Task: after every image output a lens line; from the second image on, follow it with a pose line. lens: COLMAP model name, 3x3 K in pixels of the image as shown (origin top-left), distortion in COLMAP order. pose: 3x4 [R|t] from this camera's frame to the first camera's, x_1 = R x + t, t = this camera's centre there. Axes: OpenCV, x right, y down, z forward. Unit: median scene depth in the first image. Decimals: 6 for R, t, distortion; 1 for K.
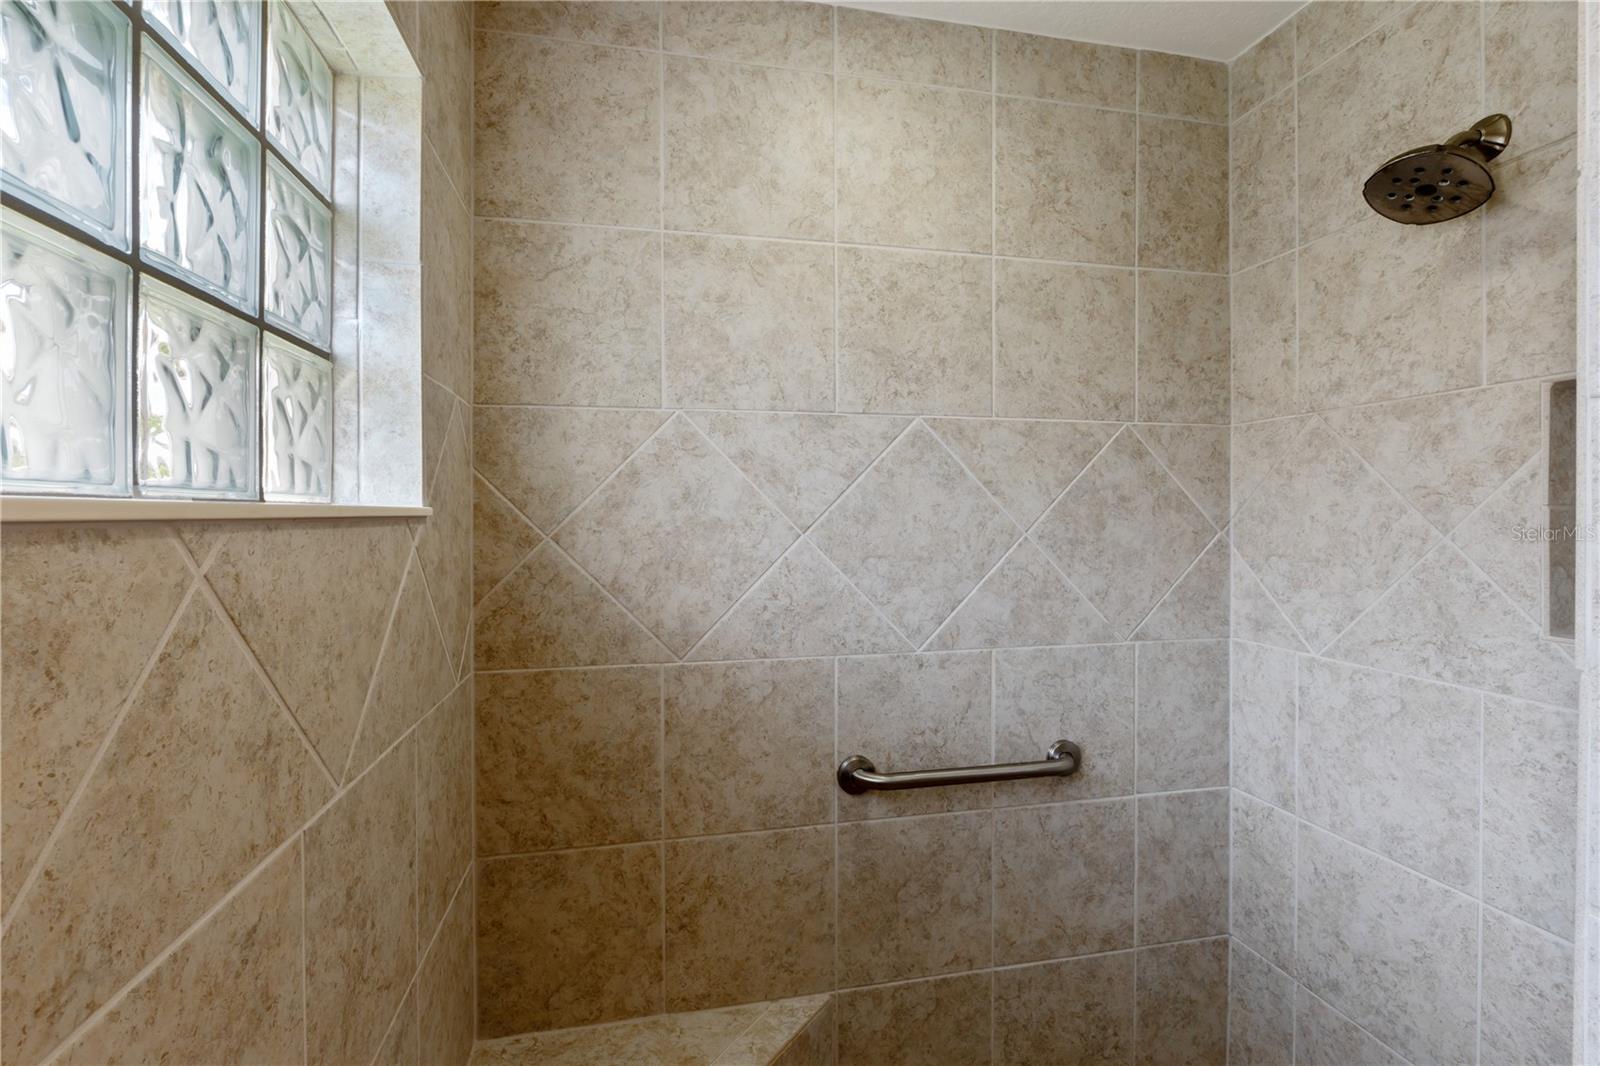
lens RADIAL K [[725.4, 0, 798.3], [0, 725.4, 519.0], [0, 0, 1]] dist [-0.007984, 0.000064]
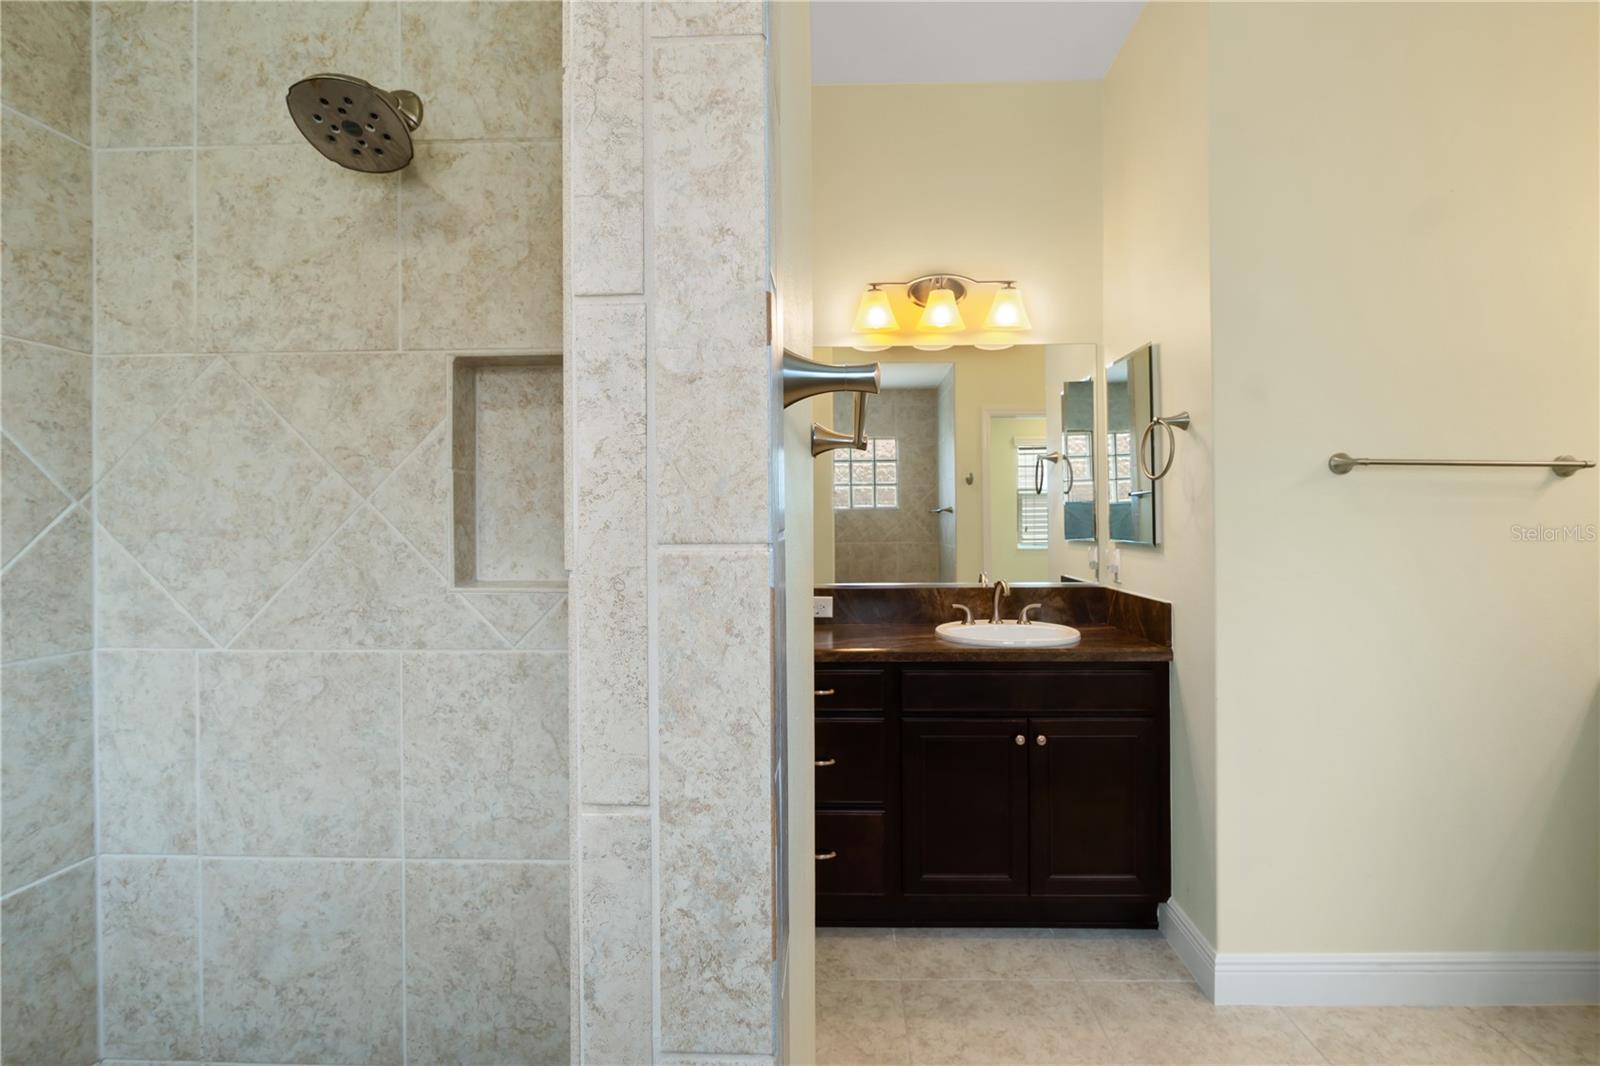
lens RADIAL K [[725.4, 0, 810.6], [0, 725.4, 527.9], [0, 0, 1]] dist [-0.007984, 0.000064]
pose [[0.227238, -0.000475, 0.973839, 0.076776], [0.005482, 0.999985, -0.000791, 0.059585], [-0.973824, 0.005518, 0.227238, 0.175509]]
